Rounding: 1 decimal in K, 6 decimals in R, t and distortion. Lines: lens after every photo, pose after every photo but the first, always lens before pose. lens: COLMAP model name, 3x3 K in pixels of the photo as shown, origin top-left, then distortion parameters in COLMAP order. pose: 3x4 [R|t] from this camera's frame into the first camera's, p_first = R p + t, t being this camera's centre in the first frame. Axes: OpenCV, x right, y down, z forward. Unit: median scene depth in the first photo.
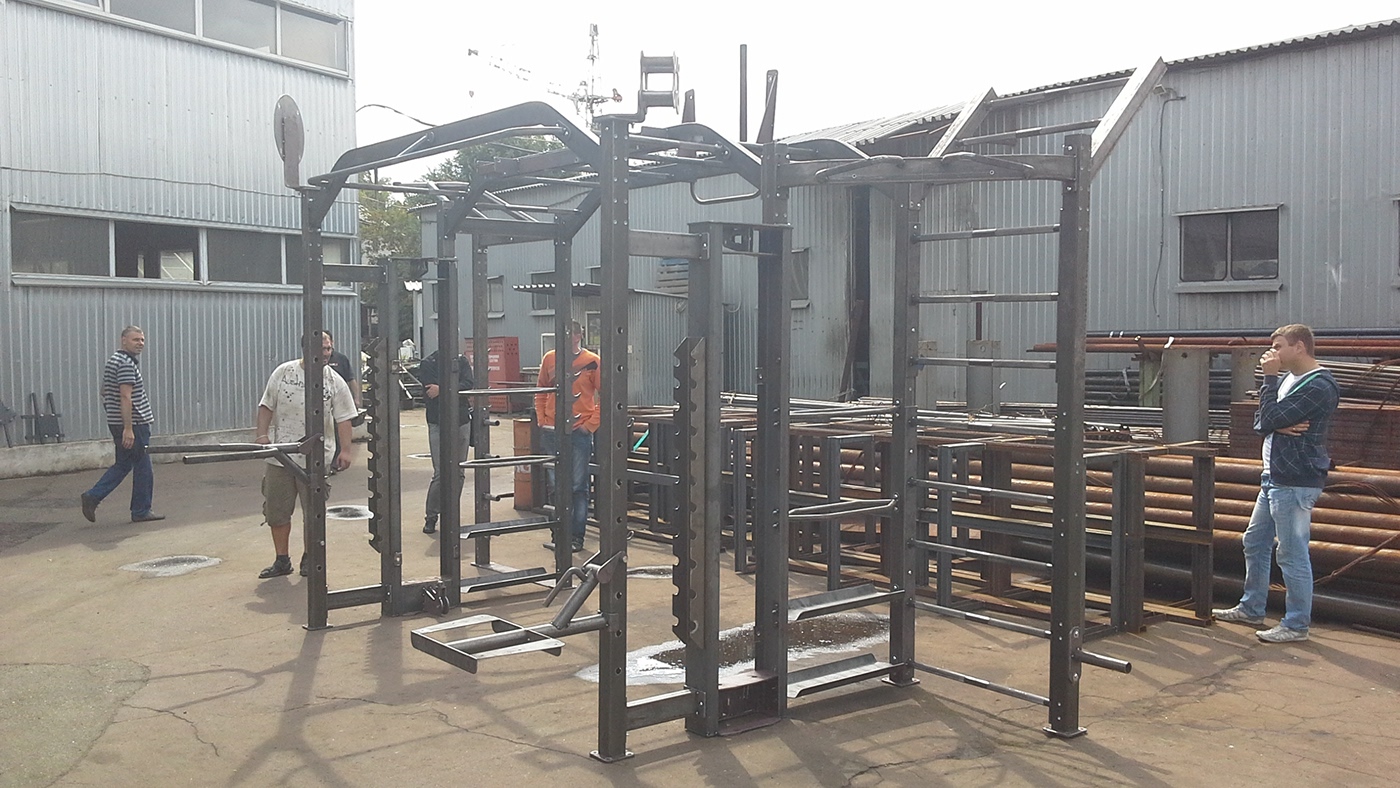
lens RADIAL K [[1321.7, 0, 700.0], [0, 1321.7, 394.0], [0, 0, 1]] dist [0.011272, -0.013790]
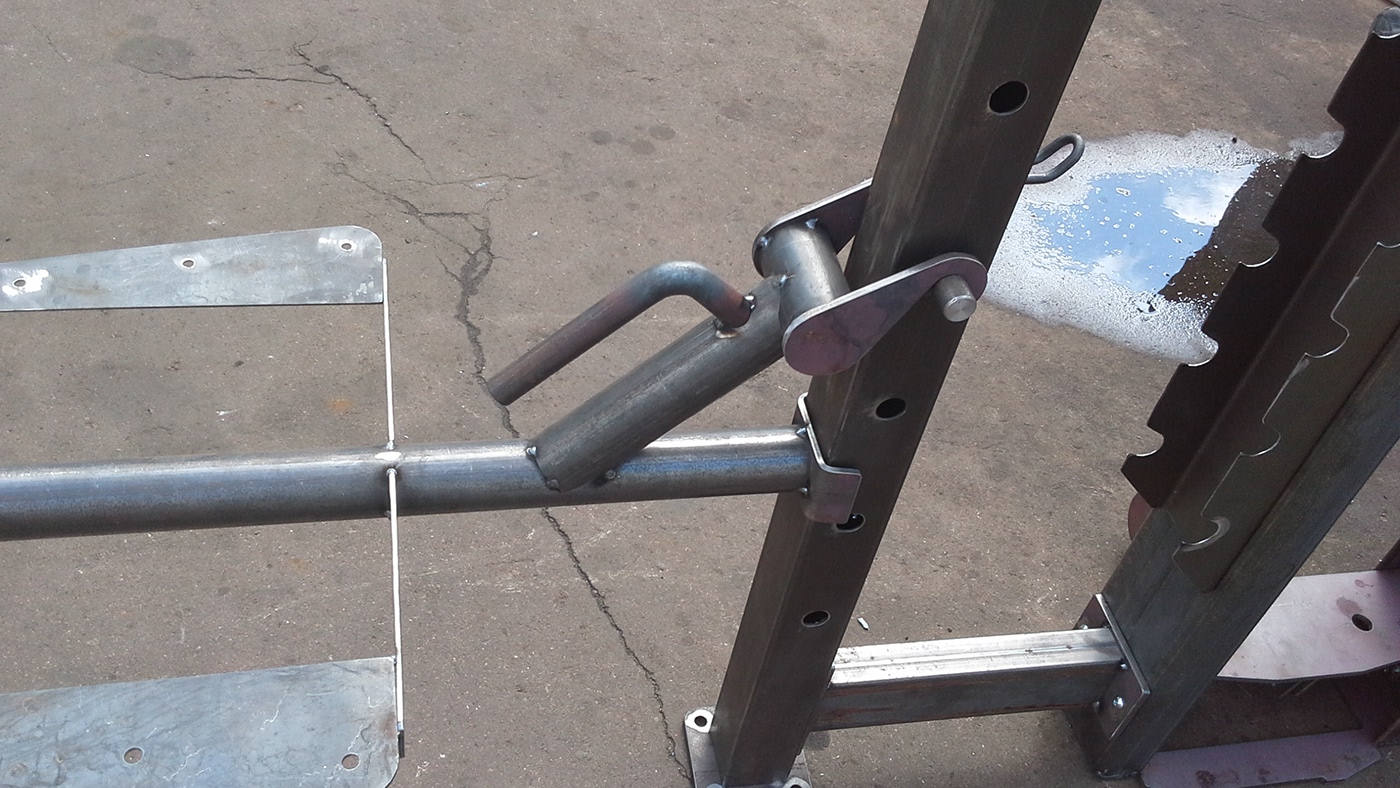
lens RADIAL K [[1321.7, 0, 700.0], [0, 1321.7, 394.0], [0, 0, 1]] dist [0.011272, -0.013790]
pose [[0.878195, 0.414535, -0.238610, -0.033385], [-0.171303, 0.738365, 0.652283, 0.016000], [0.446575, -0.531956, 0.719439, 0.705834]]
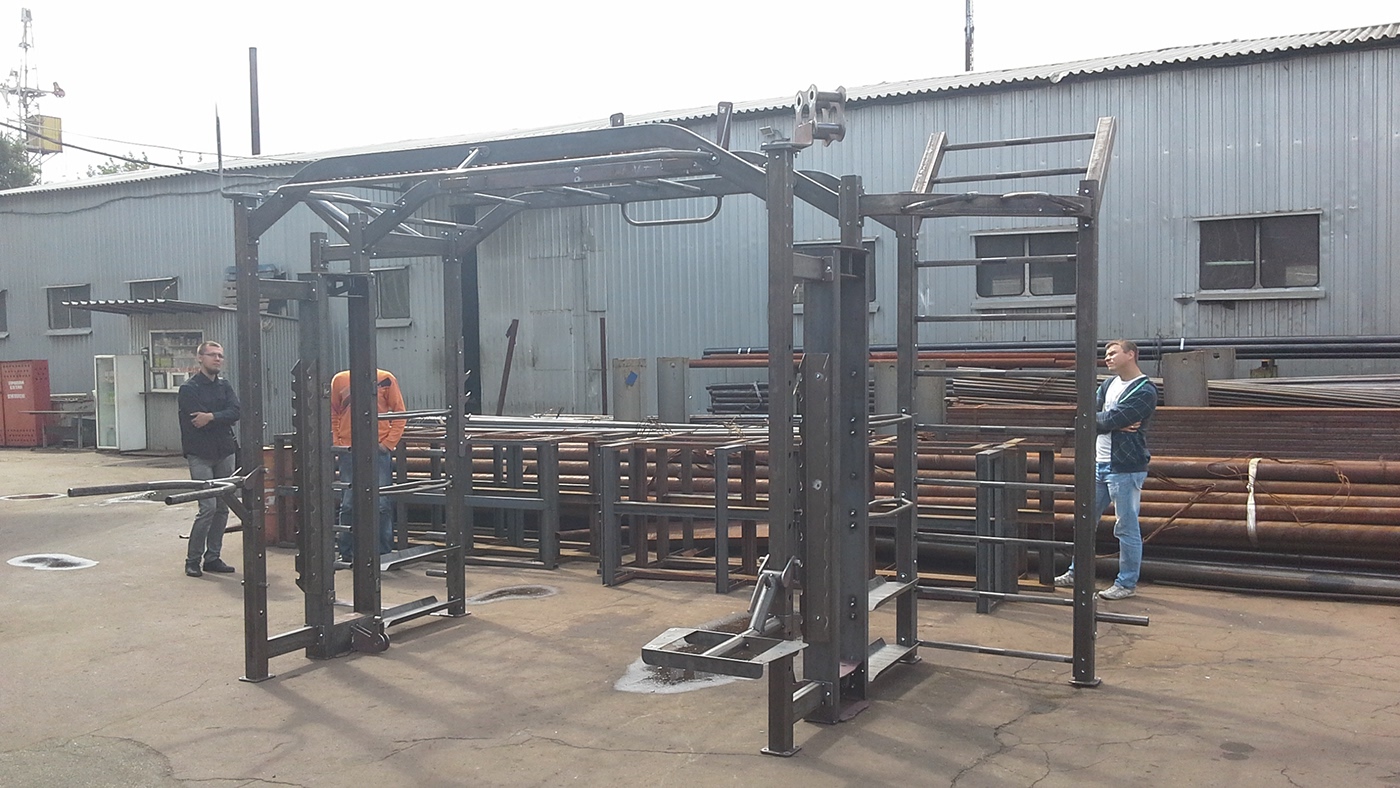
lens RADIAL K [[1300.3, 0, 697.9], [0, 1300.3, 464.8], [0, 0, 1]] dist [0.033233, -0.074533]
pose [[0.909606, -0.045414, 0.412982, -0.470923], [0.028576, 0.998493, 0.046859, -0.005911], [-0.414488, -0.030822, 0.909533, 0.070387]]
